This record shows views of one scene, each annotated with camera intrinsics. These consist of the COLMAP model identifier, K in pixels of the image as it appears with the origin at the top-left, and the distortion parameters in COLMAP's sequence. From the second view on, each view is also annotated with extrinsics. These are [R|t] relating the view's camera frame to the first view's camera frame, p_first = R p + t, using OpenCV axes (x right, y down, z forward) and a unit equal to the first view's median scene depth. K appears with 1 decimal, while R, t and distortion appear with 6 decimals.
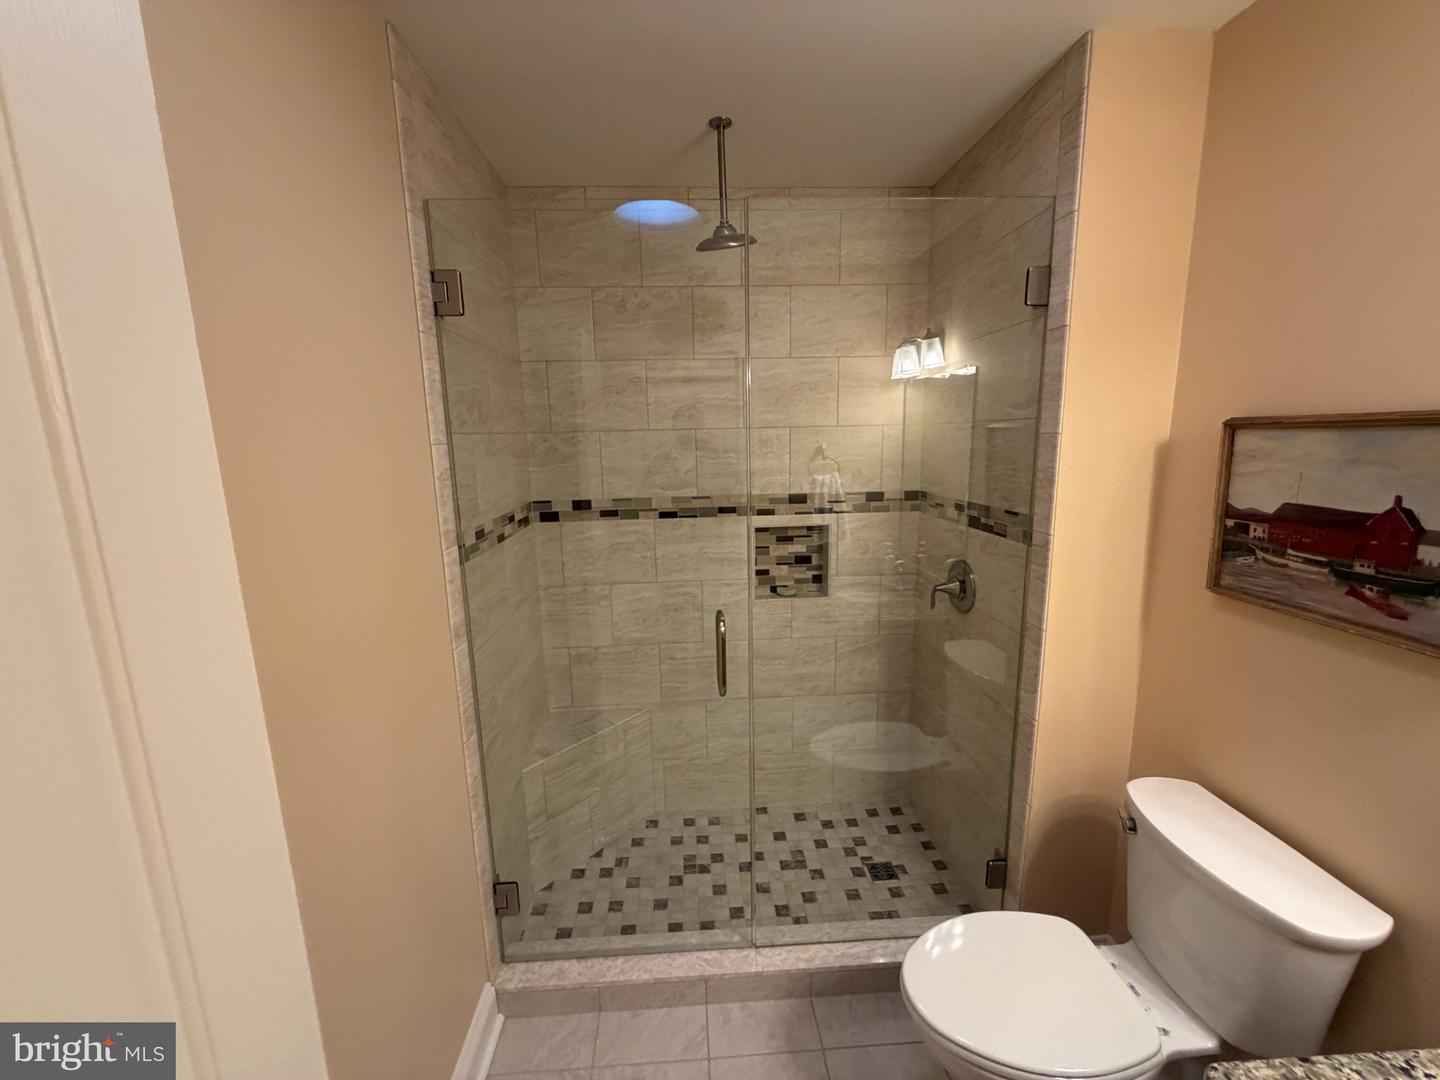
lens RADIAL K [[573.8, 0, 714.1], [0, 573.8, 537.4], [0, 0, 1]] dist [-0.002016, 0.000212]
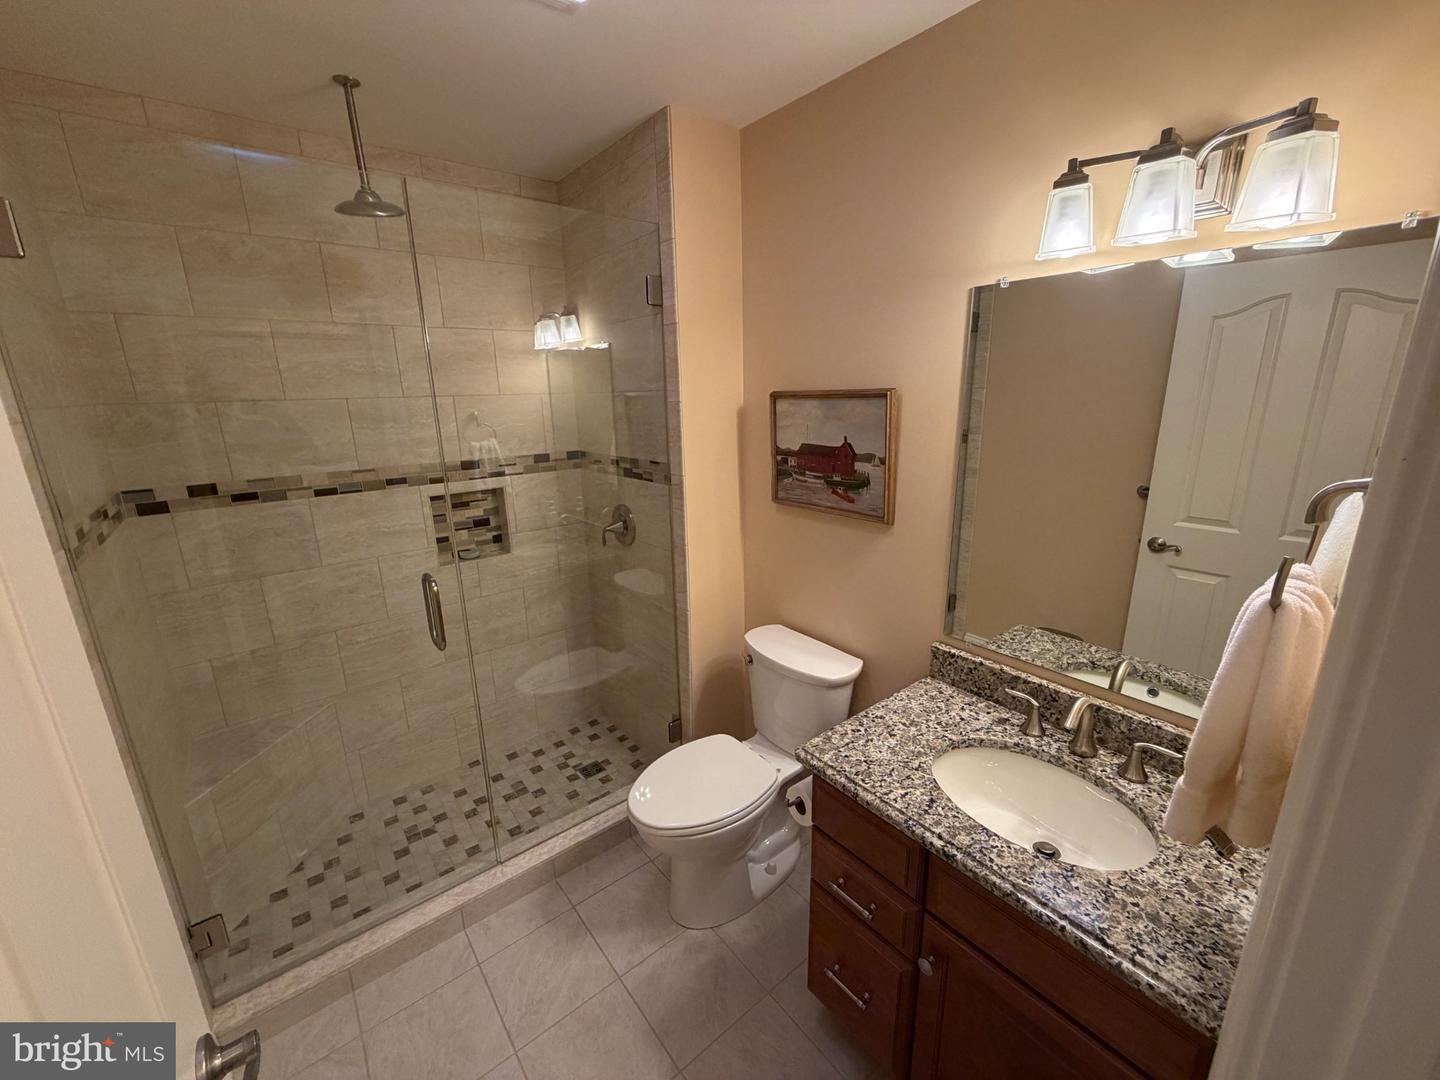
lens RADIAL K [[573.8, 0, 714.5], [0, 573.8, 537.1], [0, 0, 1]] dist [-0.002016, 0.000212]
pose [[0.814520, -0.141050, 0.562727, -0.116600], [0.106919, 0.989875, 0.093357, 0.015868], [-0.570197, -0.015875, 0.821354, -0.141367]]
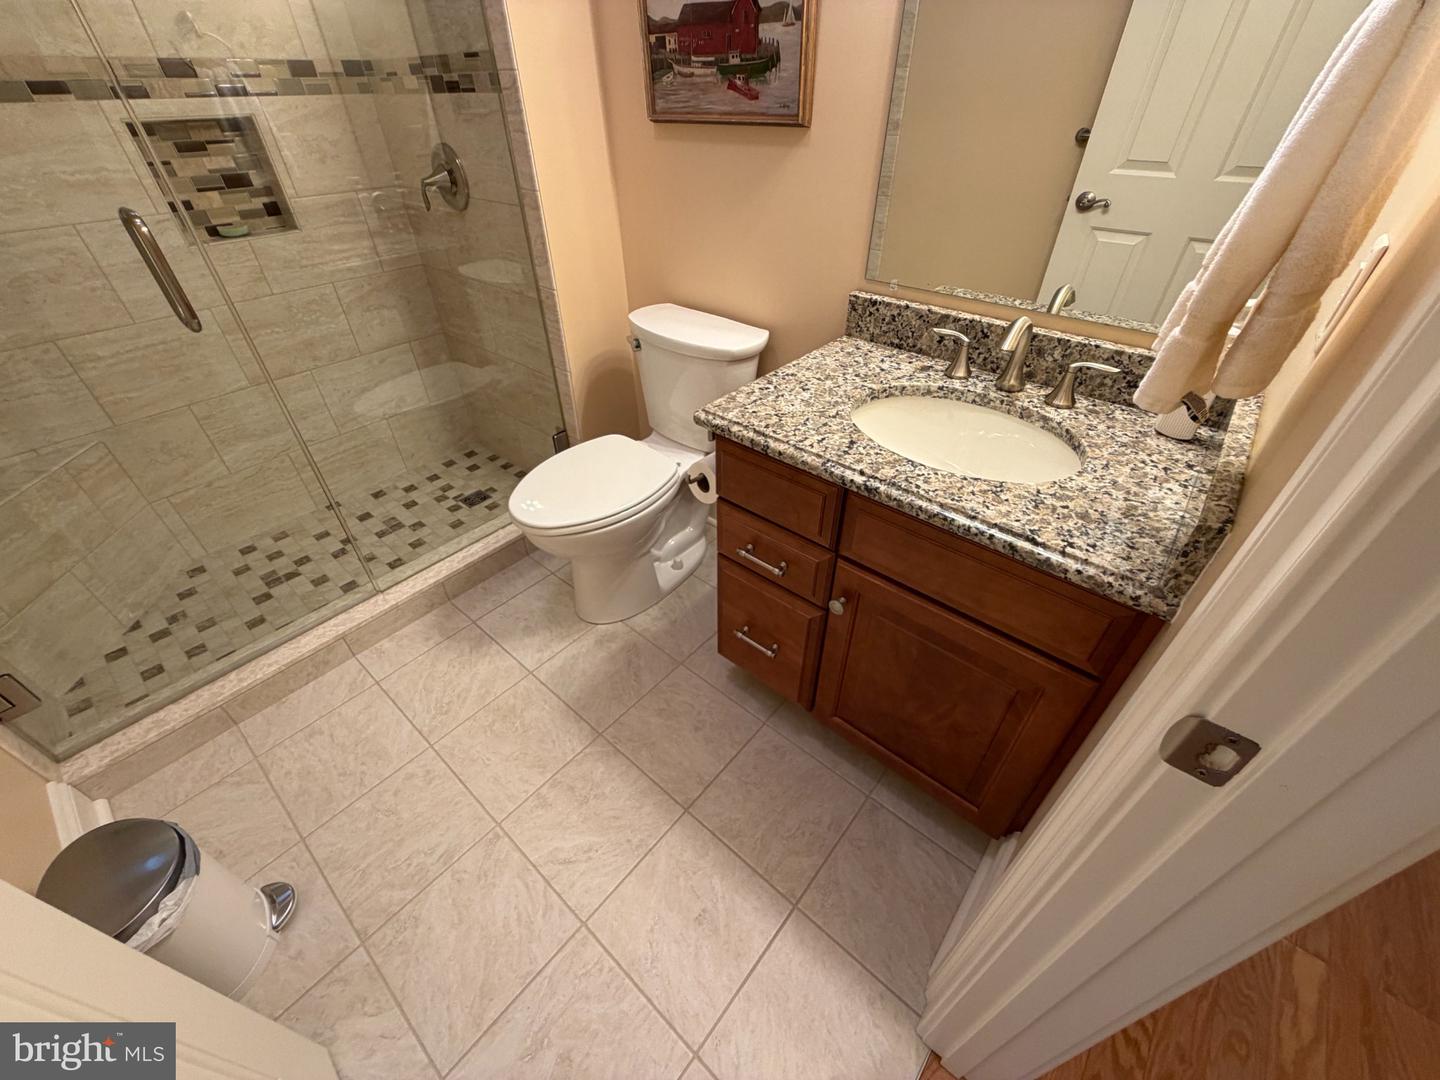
lens RADIAL K [[573.8, 0, 714.8], [0, 573.8, 539.2], [0, 0, 1]] dist [-0.002016, 0.000212]
pose [[0.693840, -0.437447, 0.572037, -0.052591], [0.123246, 0.854767, 0.504167, 0.171397], [-0.709505, -0.279310, 0.646985, -0.052667]]
